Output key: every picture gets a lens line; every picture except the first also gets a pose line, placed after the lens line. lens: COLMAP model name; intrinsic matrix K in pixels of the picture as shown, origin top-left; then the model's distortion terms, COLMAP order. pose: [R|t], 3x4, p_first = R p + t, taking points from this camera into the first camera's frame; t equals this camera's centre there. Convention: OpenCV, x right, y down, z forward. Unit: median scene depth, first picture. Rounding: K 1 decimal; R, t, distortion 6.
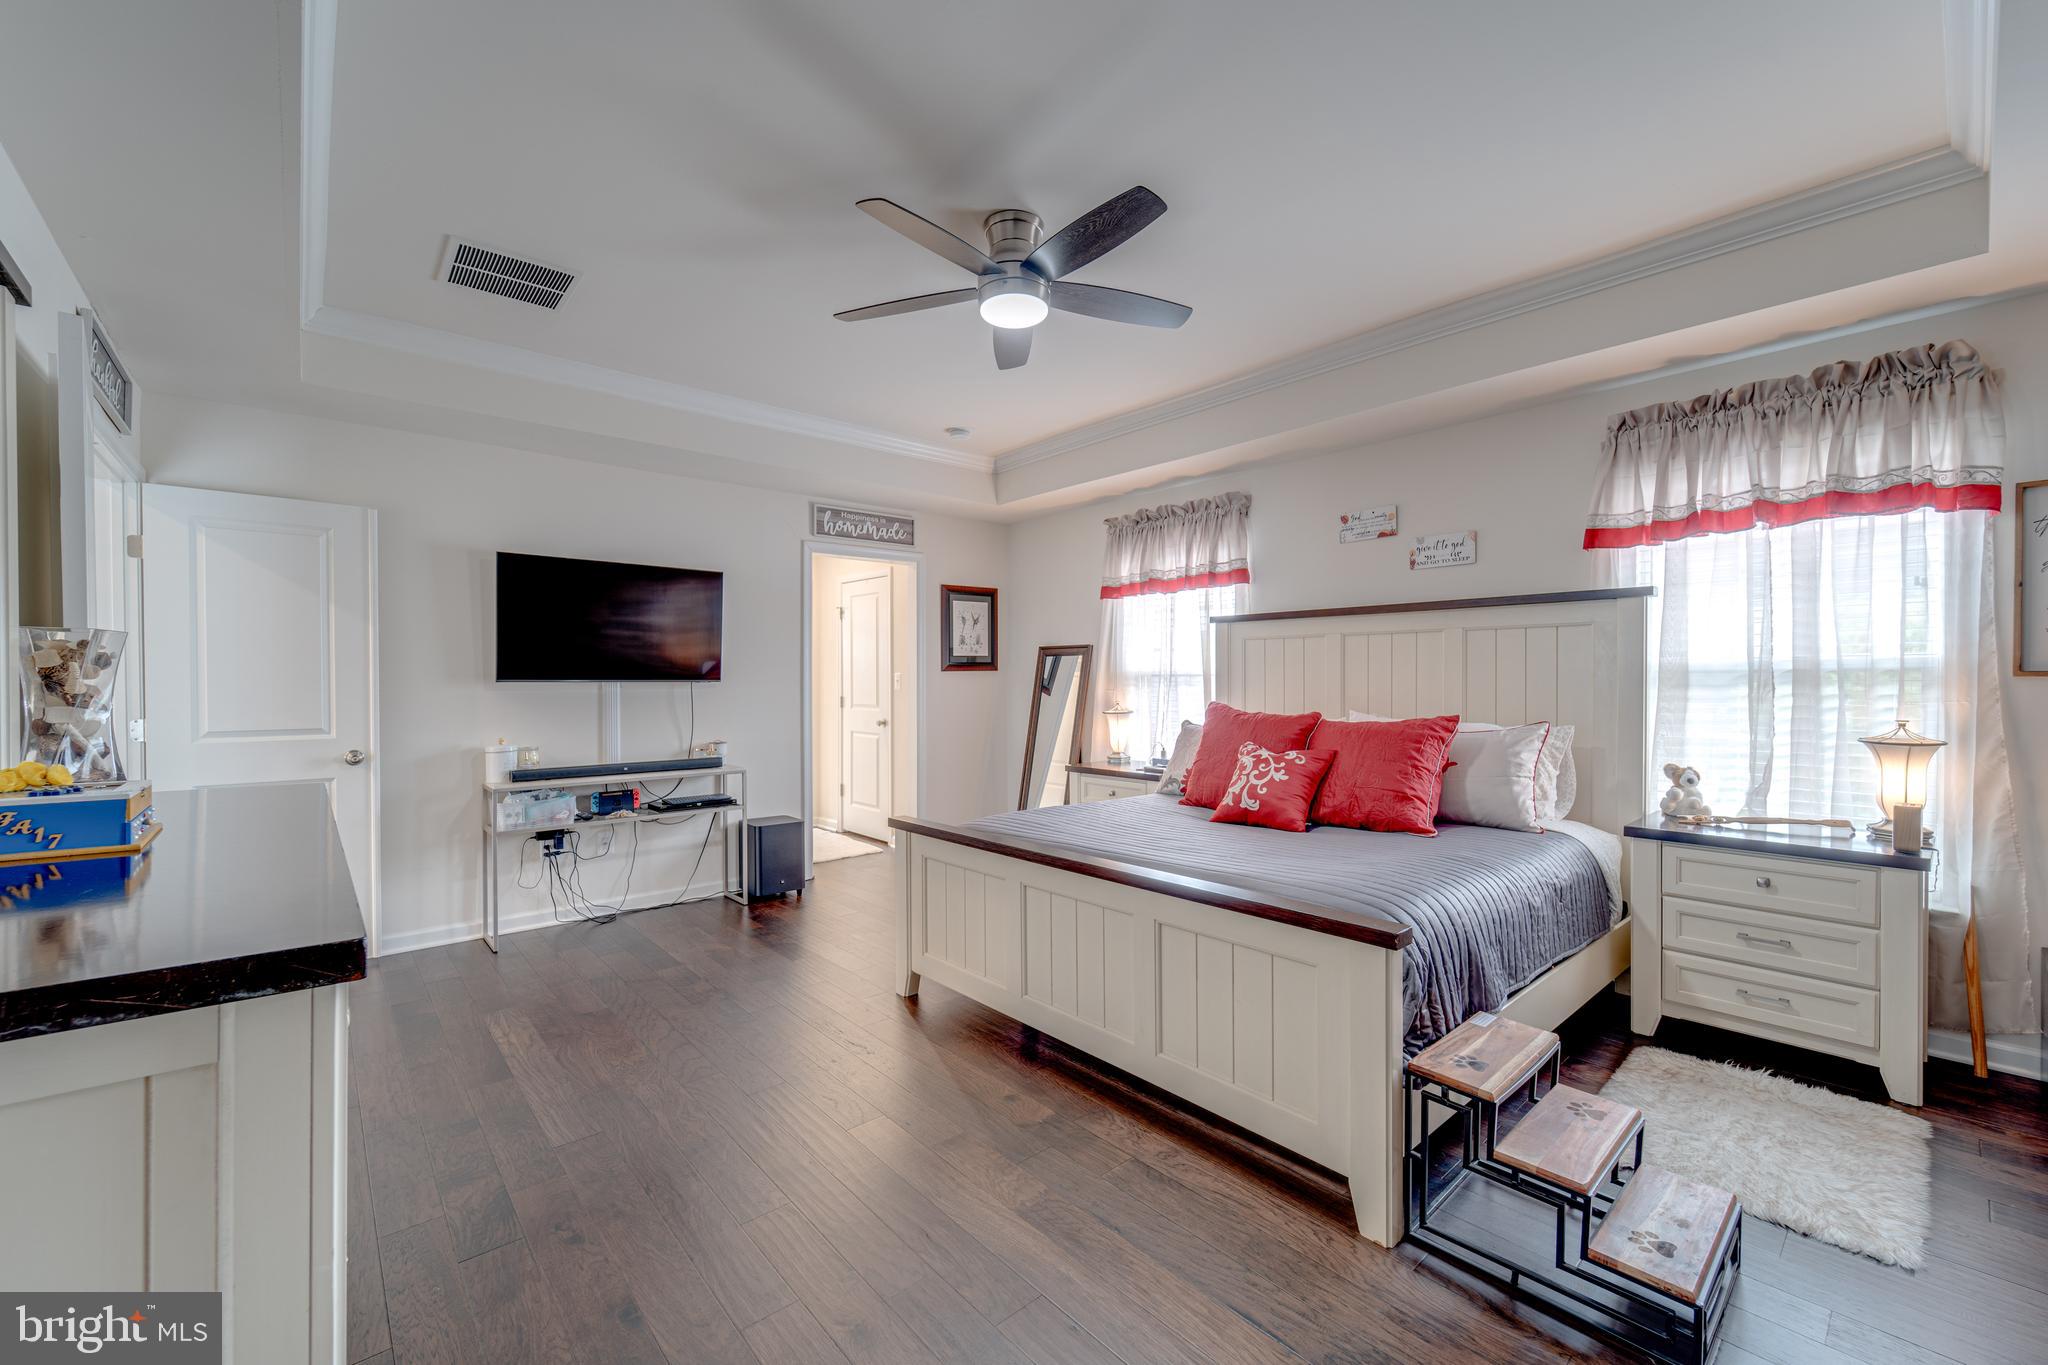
lens RADIAL K [[820.6, 0, 1025.8], [0, 820.6, 690.7], [0, 0, 1]] dist [-0.002370, -0.000482]
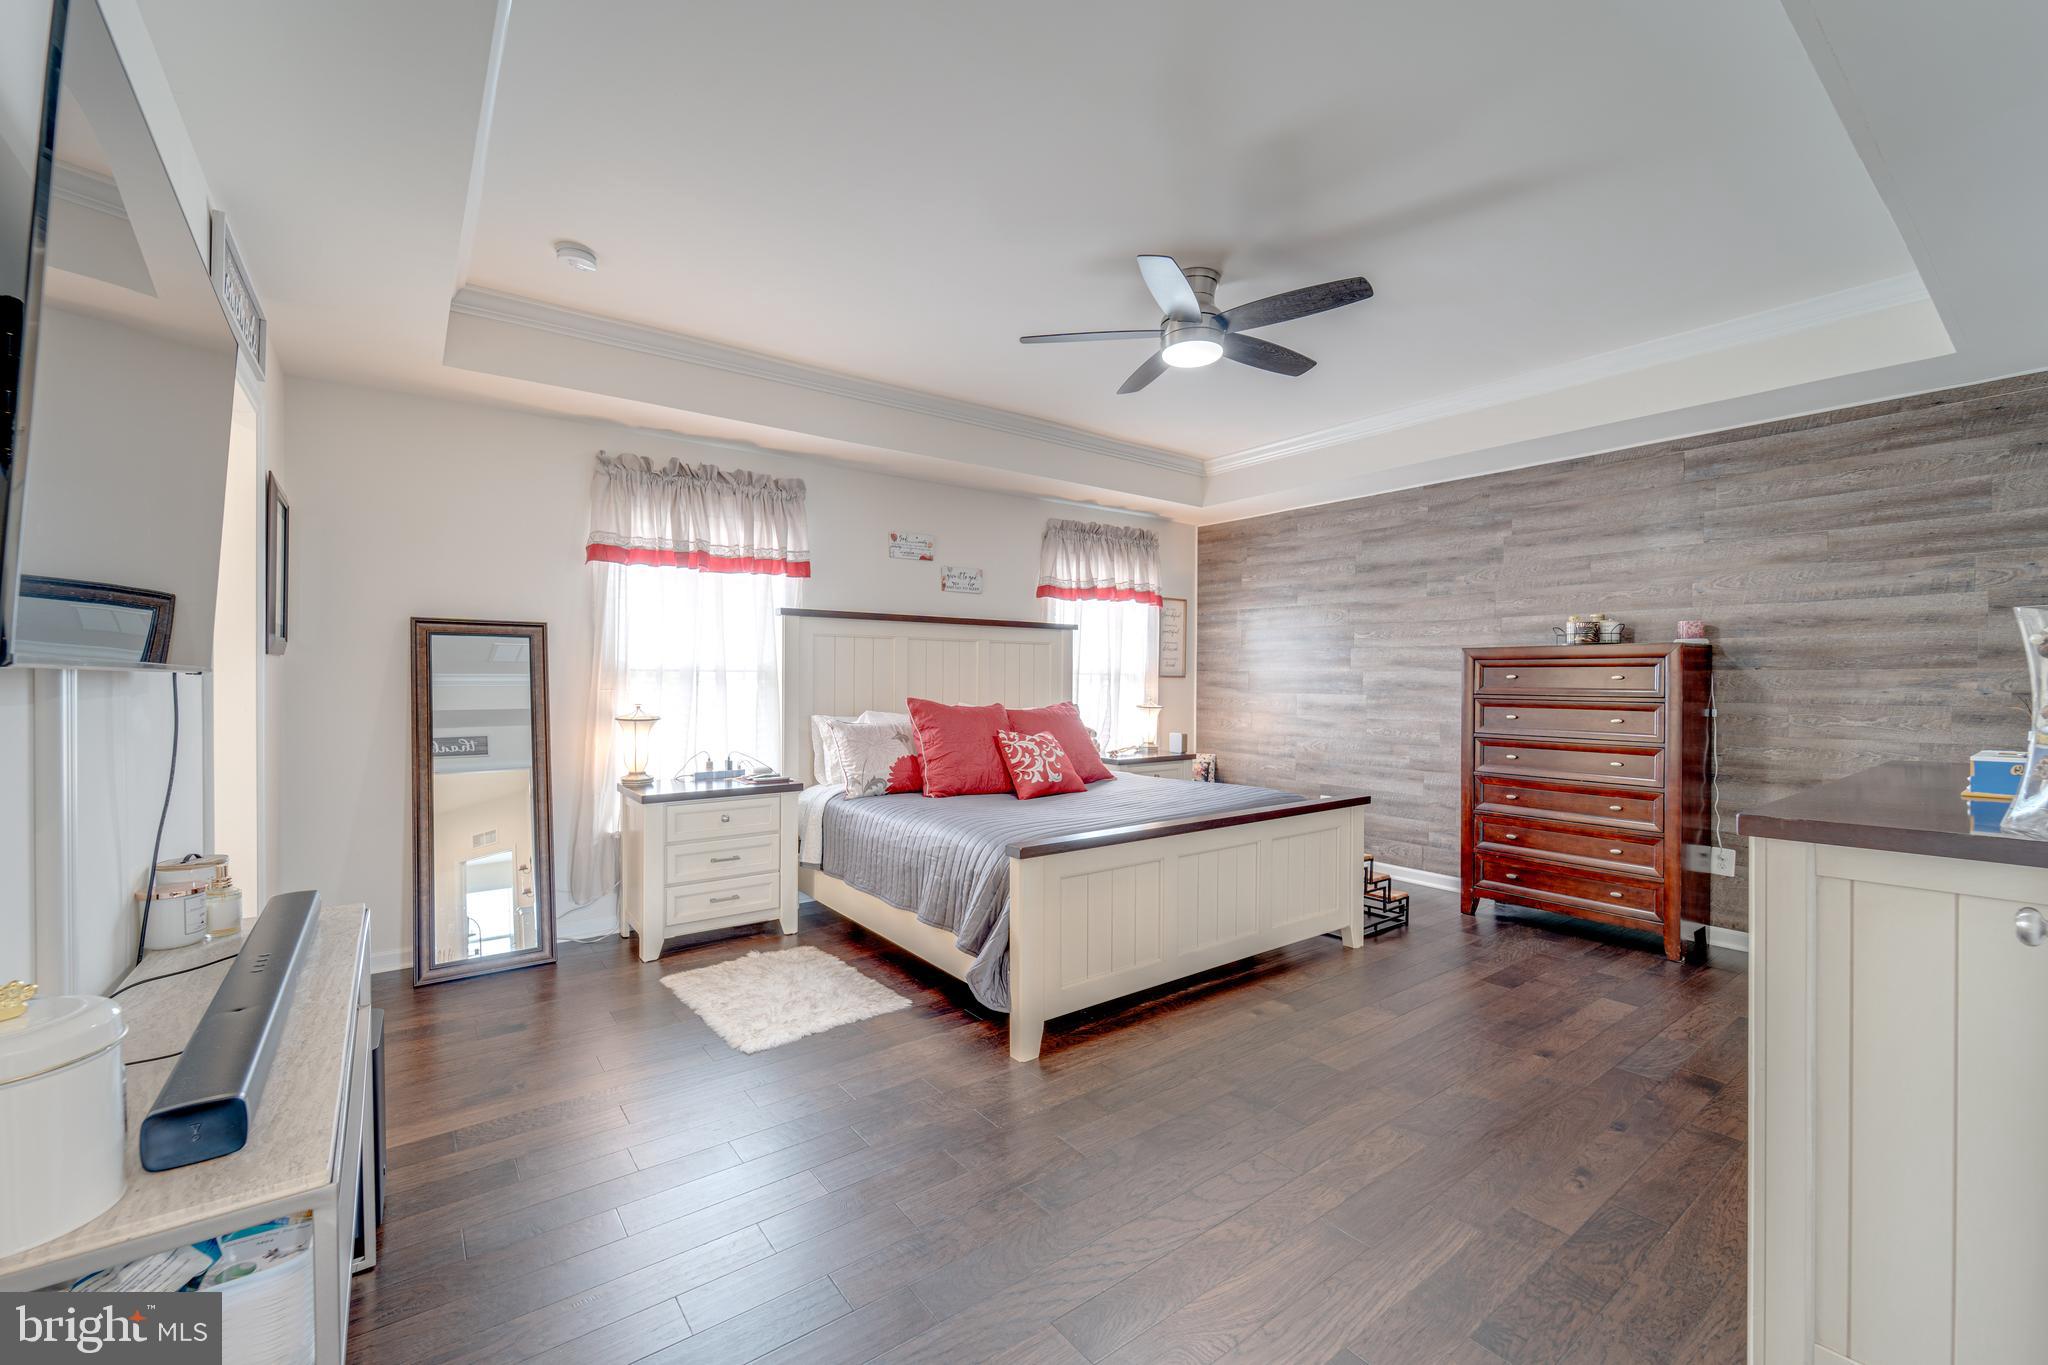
lens RADIAL K [[820.6, 0, 1025.8], [0, 820.6, 690.7], [0, 0, 1]] dist [-0.002370, -0.000482]
pose [[0.052125, -0.025689, 0.998310, -0.725371], [0.002283, 0.999670, 0.025604, -0.020518], [-0.998638, 0.000944, 0.052166, 0.718308]]
